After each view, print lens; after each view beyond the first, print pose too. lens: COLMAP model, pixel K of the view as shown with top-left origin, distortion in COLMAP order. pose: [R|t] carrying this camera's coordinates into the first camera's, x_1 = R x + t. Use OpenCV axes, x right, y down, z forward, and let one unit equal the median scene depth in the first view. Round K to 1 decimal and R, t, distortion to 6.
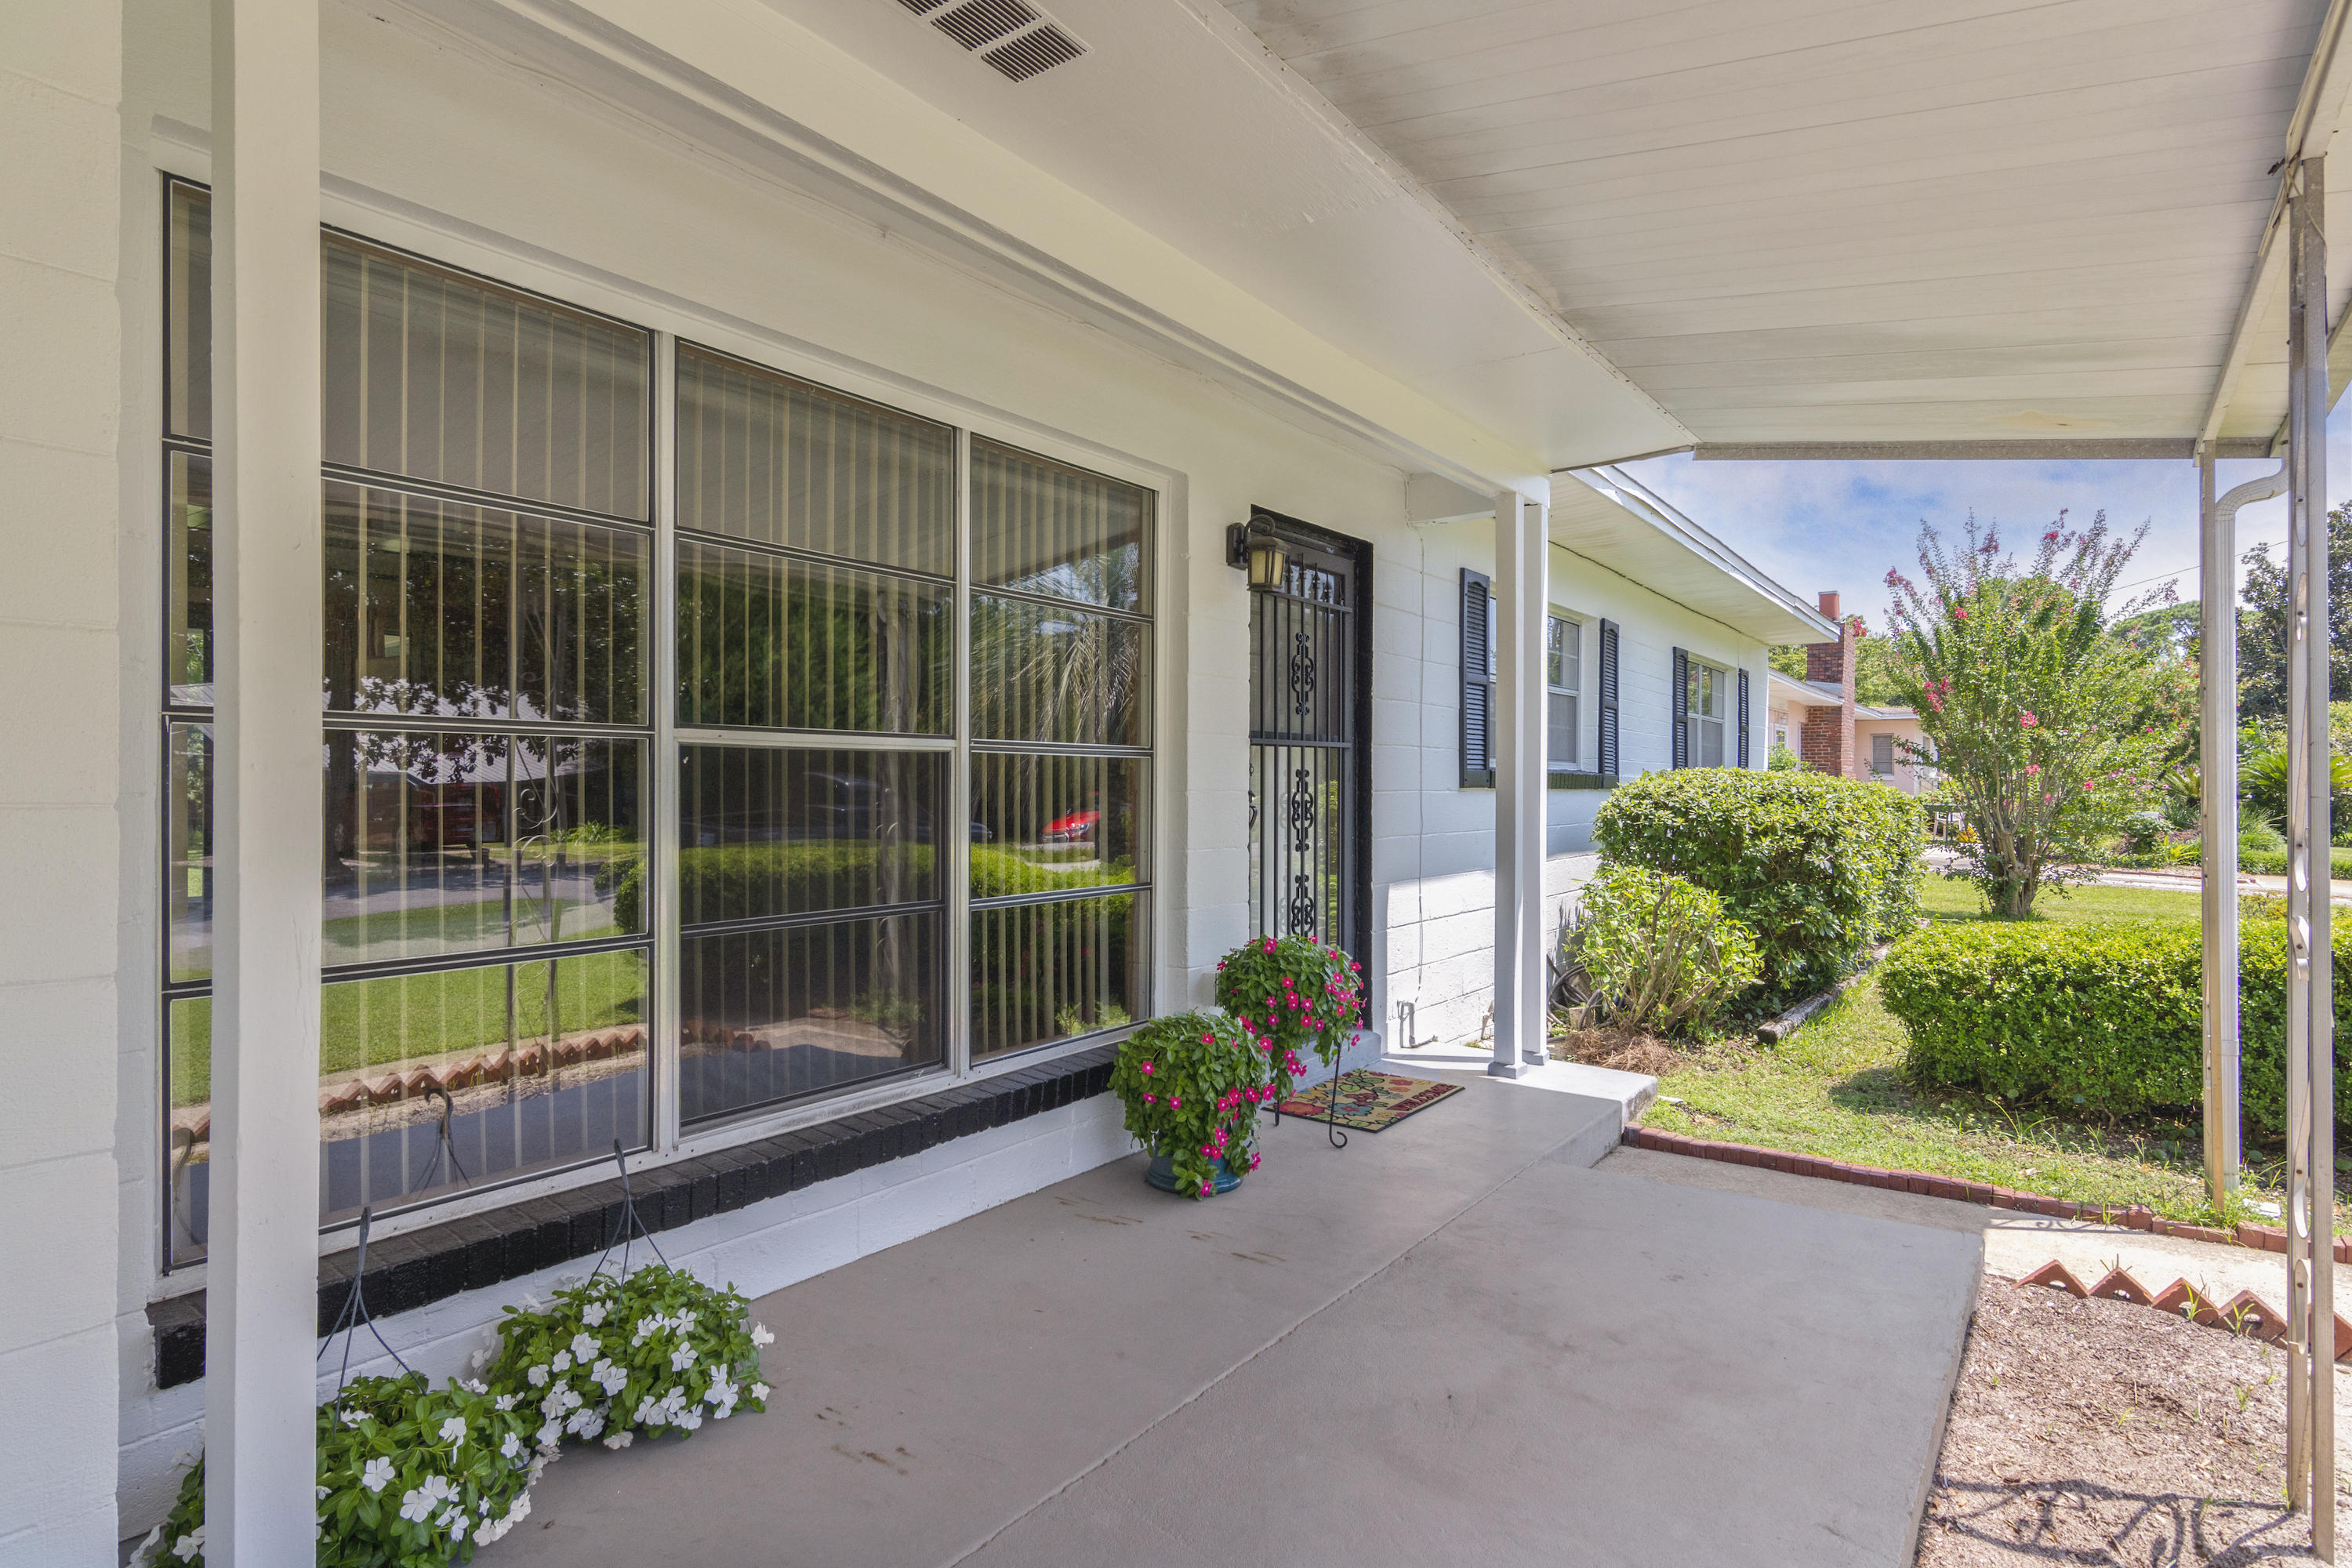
lens RADIAL K [[1257.1, 0, 1181.2], [0, 1257.1, 788.3], [0, 0, 1]] dist [-0.002084, -0.000271]
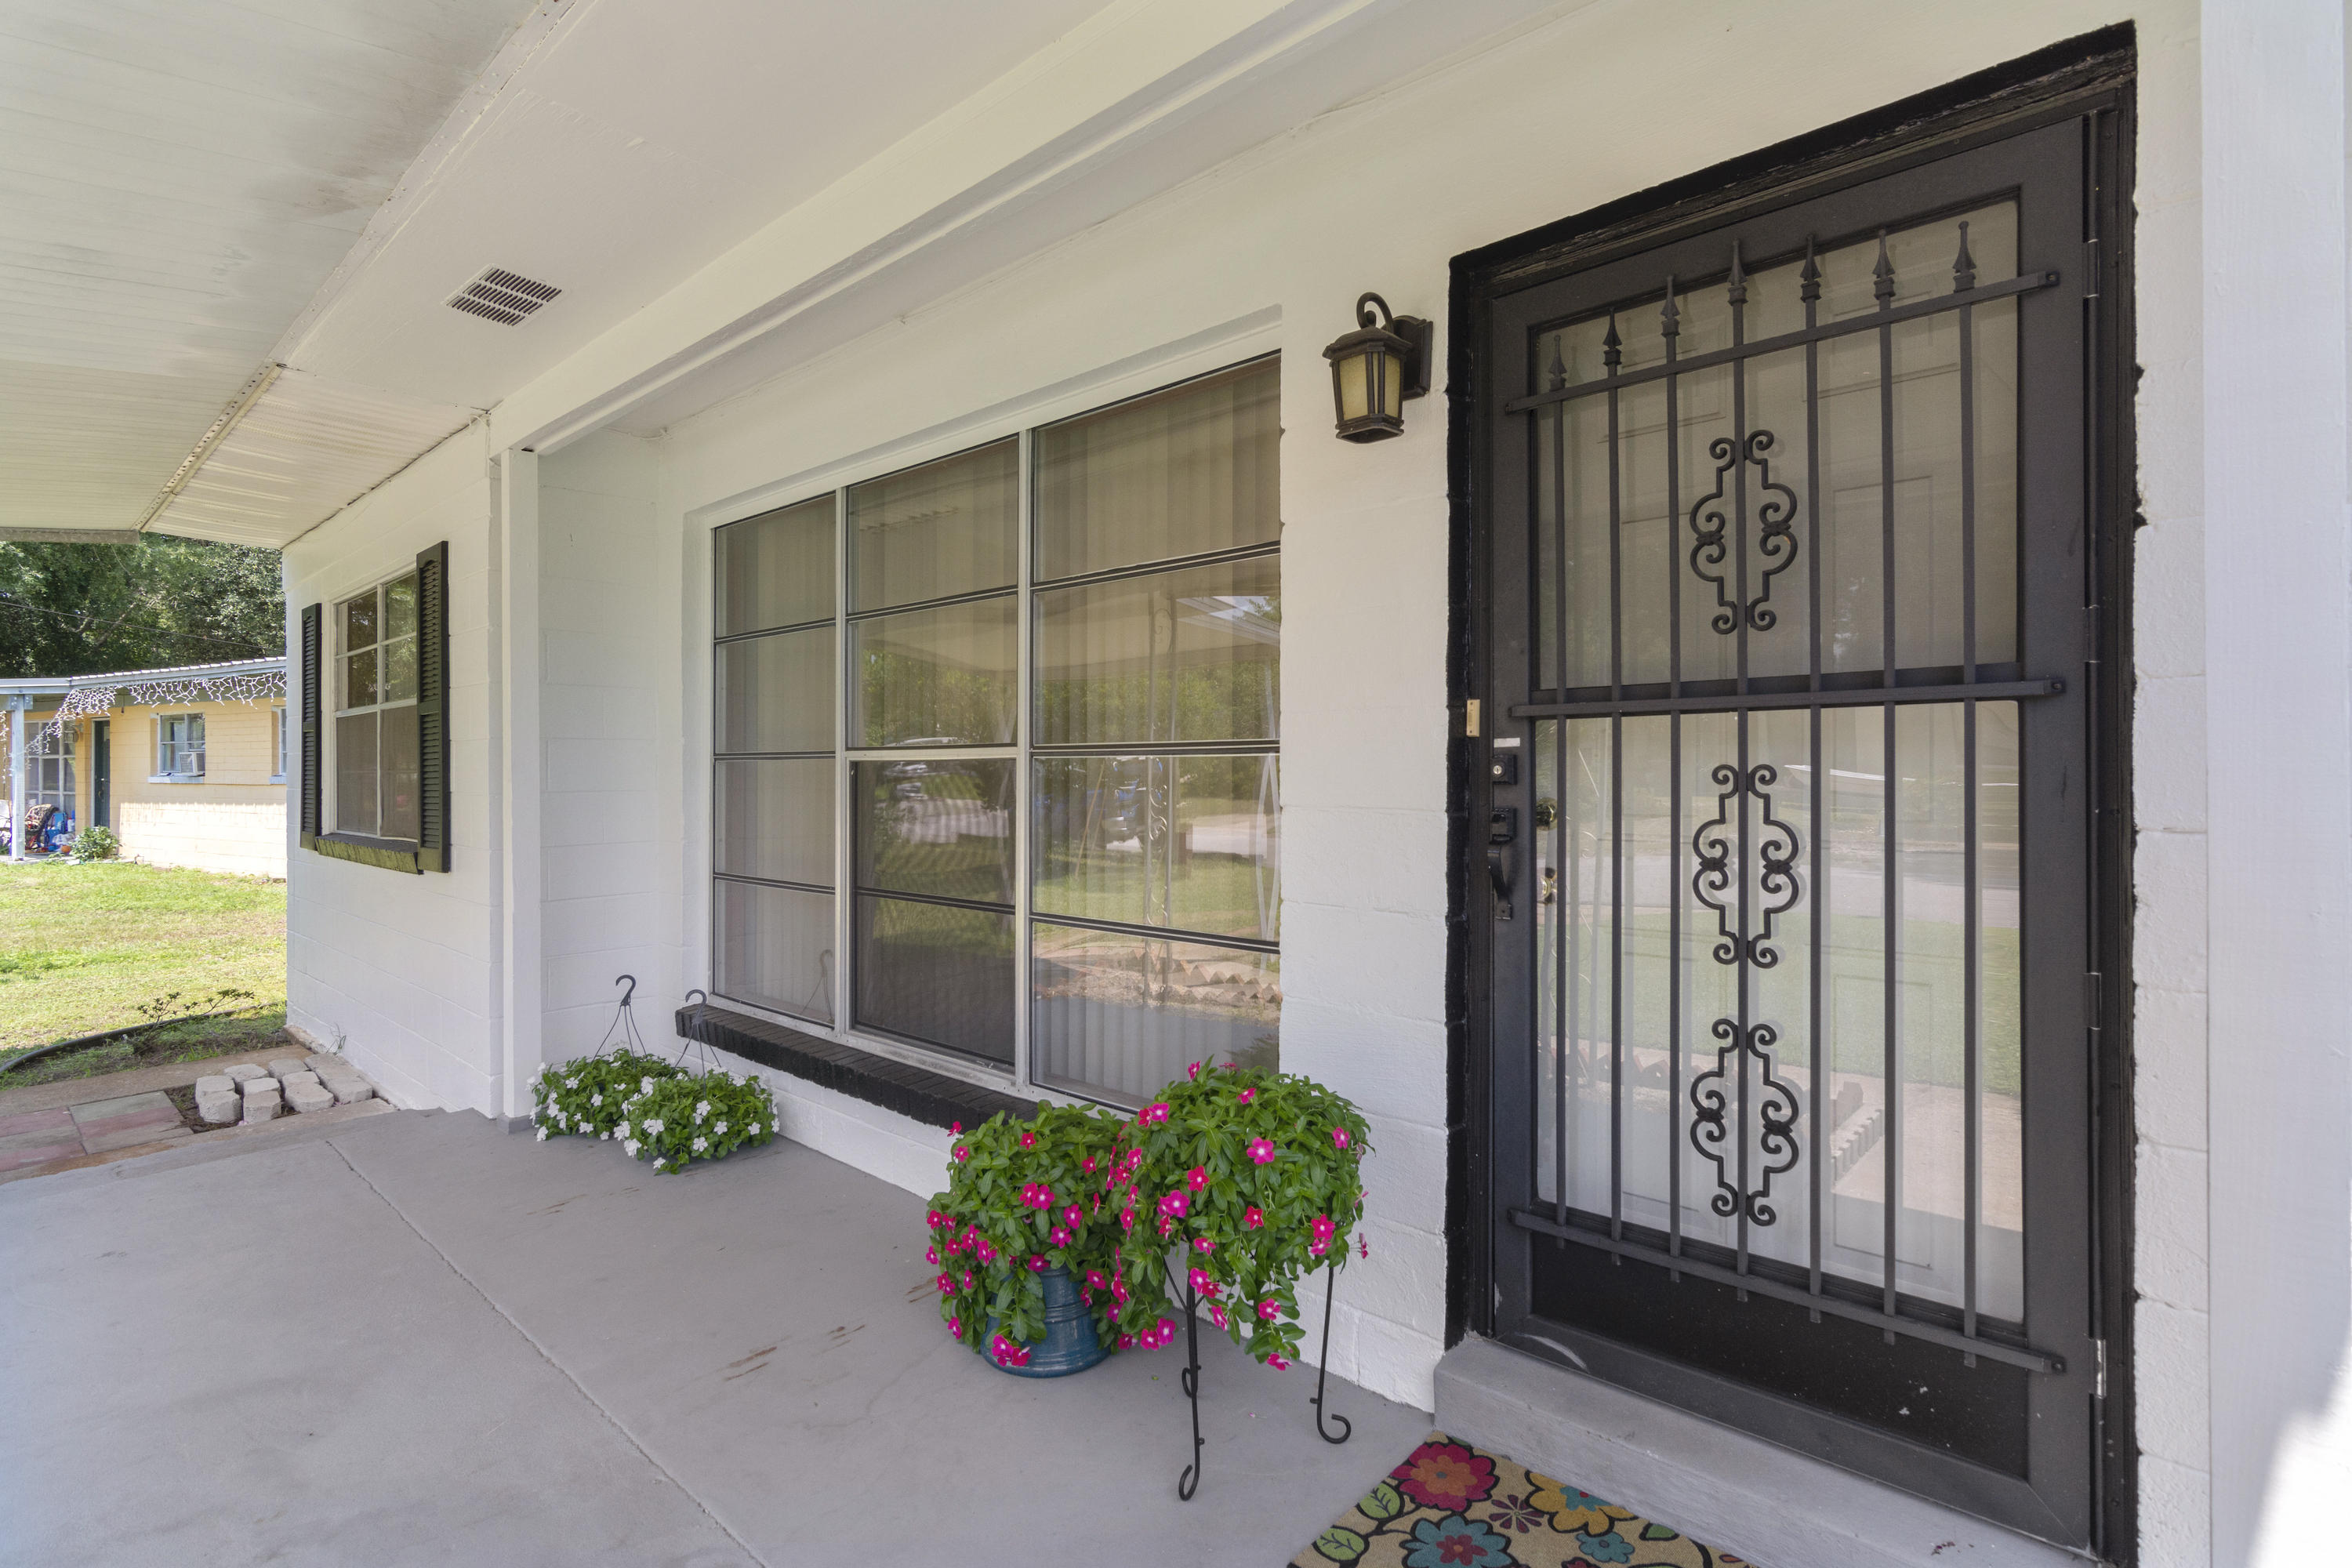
lens RADIAL K [[1134.8, 0, 1172.5], [0, 1134.8, 773.3], [0, 0, 1]] dist [-0.001576, 0.001631]
pose [[-0.129166, -0.008157, -0.991589, 0.587771], [-0.007200, 0.999948, -0.007288, -0.009073], [0.991597, 0.006198, -0.129218, 1.044827]]
